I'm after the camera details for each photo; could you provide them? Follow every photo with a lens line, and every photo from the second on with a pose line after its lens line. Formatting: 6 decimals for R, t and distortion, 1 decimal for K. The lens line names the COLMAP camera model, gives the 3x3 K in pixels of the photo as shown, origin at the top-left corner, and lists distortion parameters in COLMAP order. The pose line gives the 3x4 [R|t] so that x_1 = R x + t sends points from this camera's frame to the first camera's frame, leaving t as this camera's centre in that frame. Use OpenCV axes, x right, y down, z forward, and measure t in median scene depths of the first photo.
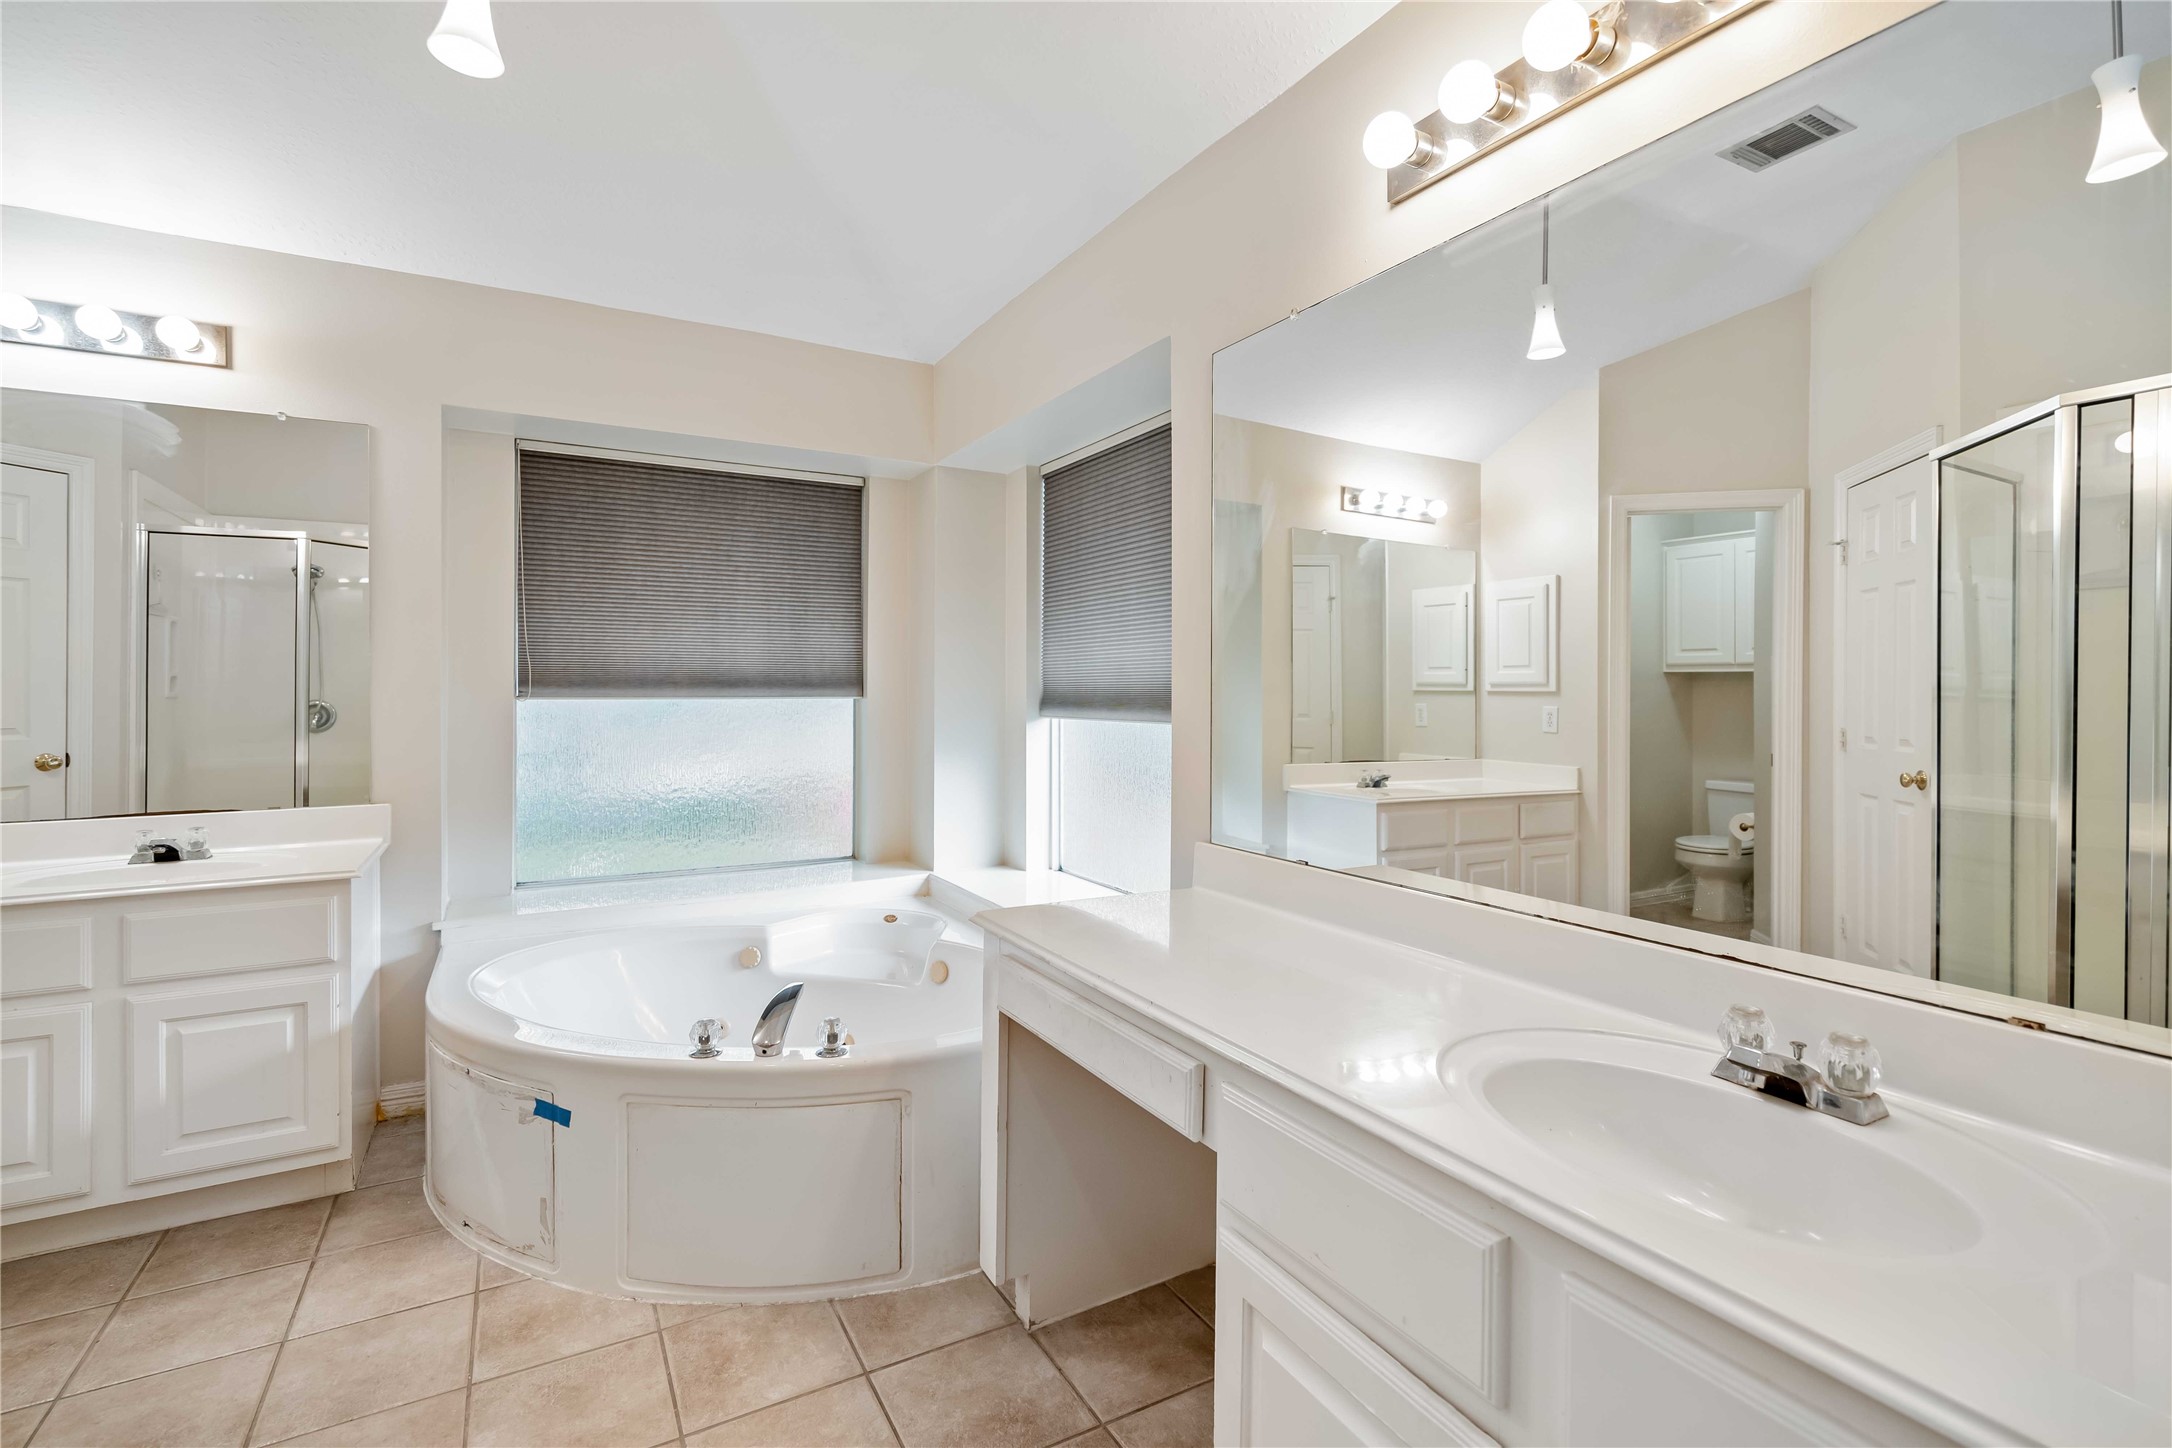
lens RADIAL K [[986.1, 0, 1078.0], [0, 986.1, 702.8], [0, 0, 1]] dist [-0.006712, 0.003032]
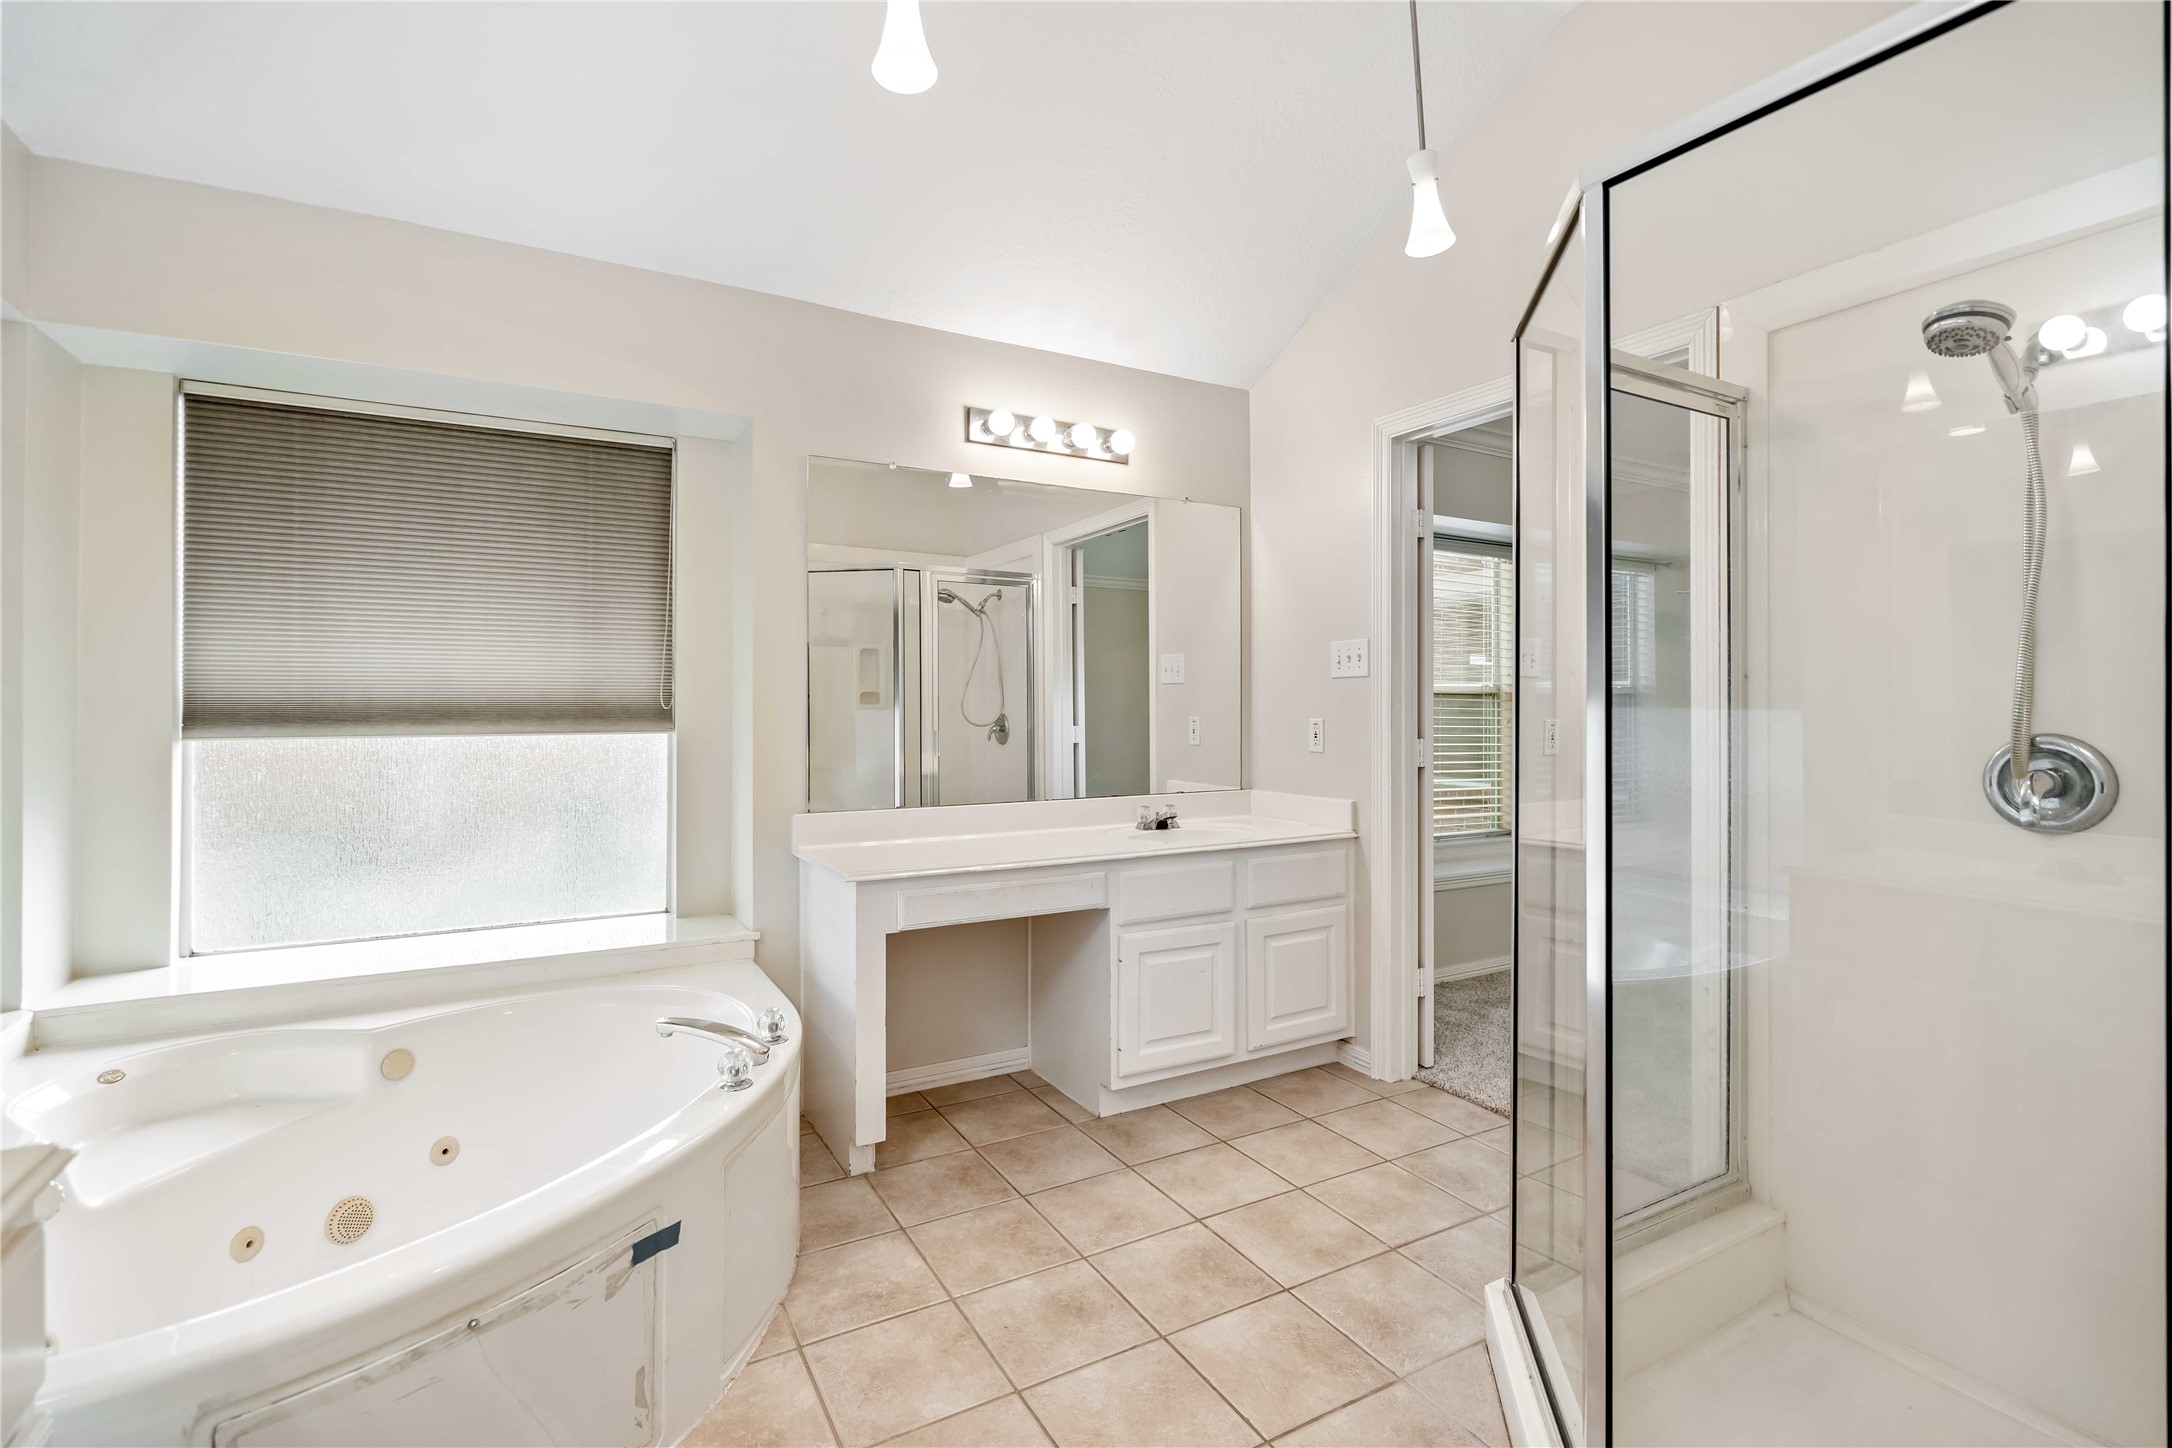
lens RADIAL K [[986.1, 0, 1084.3], [0, 986.1, 710.6], [0, 0, 1]] dist [-0.006712, 0.003032]
pose [[-0.002515, -0.006943, 0.999973, -0.797143], [0.010243, 0.999923, 0.006969, -0.004767], [-0.999944, 0.010260, -0.002444, 0.399206]]
